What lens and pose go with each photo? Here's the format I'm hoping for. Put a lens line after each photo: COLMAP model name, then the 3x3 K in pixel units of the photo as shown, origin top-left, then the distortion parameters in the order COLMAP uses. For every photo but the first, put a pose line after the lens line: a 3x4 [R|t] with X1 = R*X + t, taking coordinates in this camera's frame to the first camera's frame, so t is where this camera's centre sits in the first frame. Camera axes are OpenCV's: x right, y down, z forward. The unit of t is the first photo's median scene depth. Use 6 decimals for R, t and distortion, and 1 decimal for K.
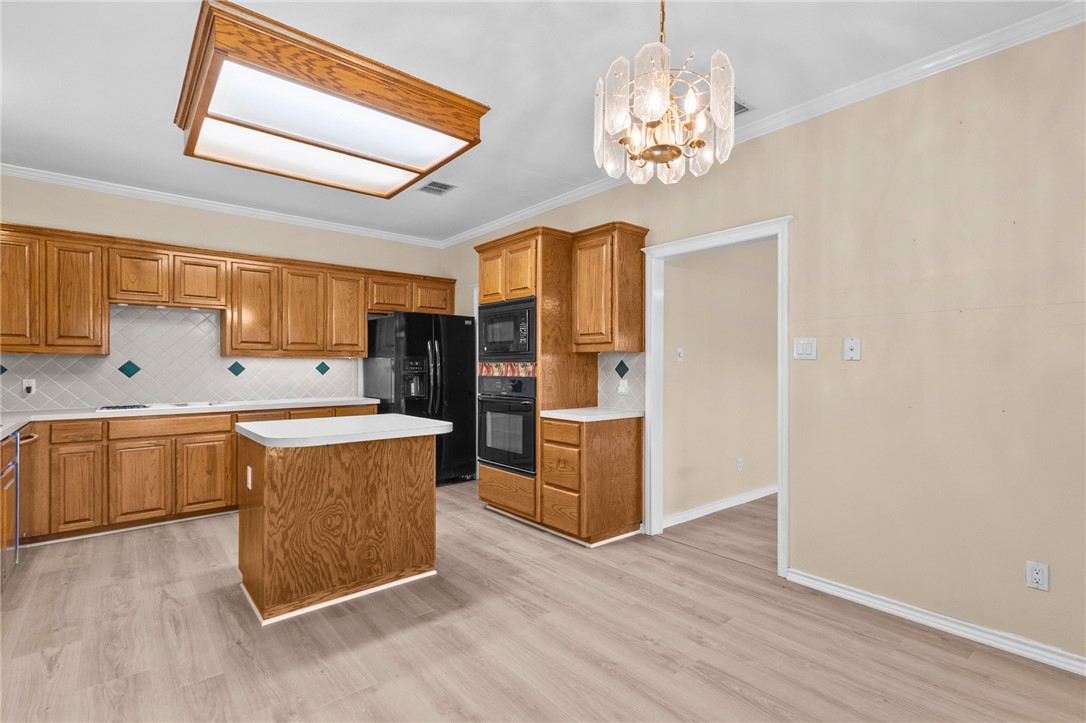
lens RADIAL K [[510.0, 0, 546.0], [0, 510.0, 356.8], [0, 0, 1]] dist [0.022121, -0.000171]
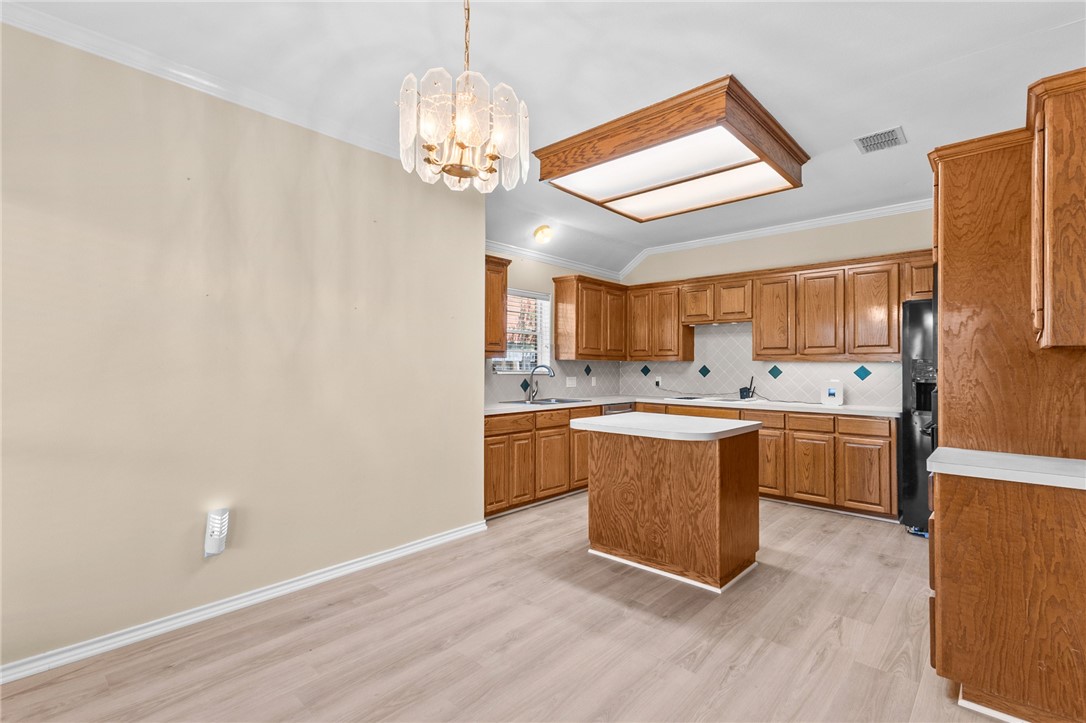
lens RADIAL K [[510.0, 0, 546.0], [0, 510.0, 356.8], [0, 0, 1]] dist [0.022121, -0.000171]
pose [[0.139282, -0.016317, -0.990118, 0.540067], [0.012880, 0.999810, -0.014665, -0.000054], [0.990169, -0.010710, 0.139466, 0.442755]]
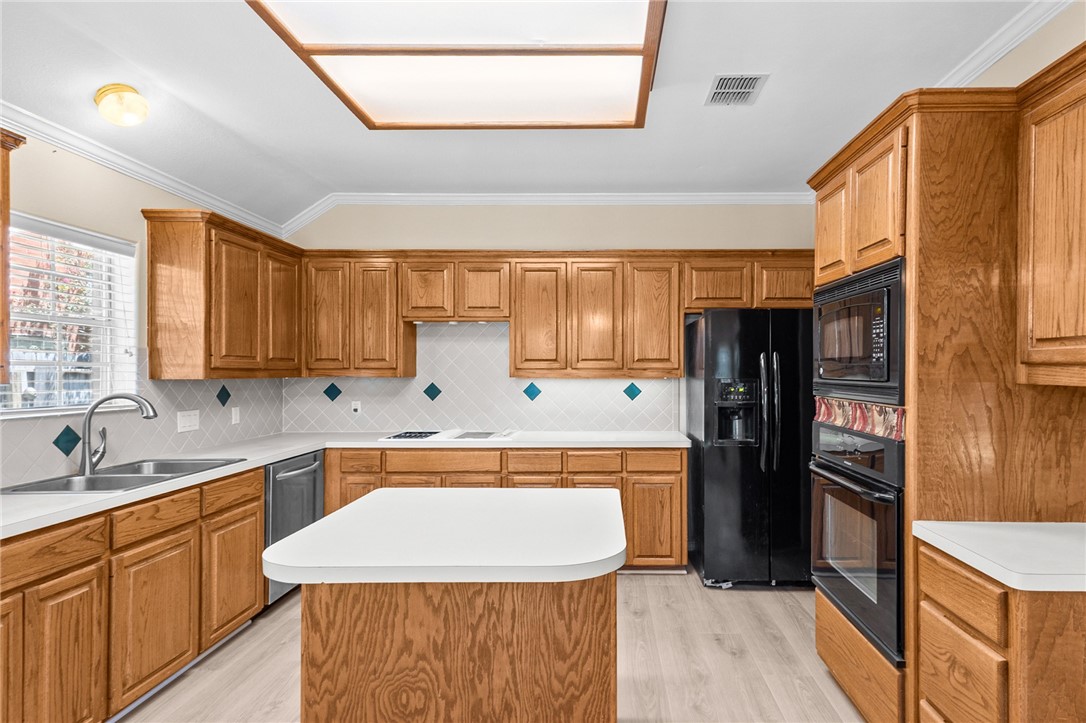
lens RADIAL K [[582.2, 0, 601.4], [0, 582.2, 366.5], [0, 0, 1]] dist [0.026605, -0.000962]
pose [[0.762115, -0.000845, -0.647441, 0.110355], [0.010323, 0.999888, 0.010847, -0.032891], [0.647359, -0.014950, 0.762038, 0.451803]]
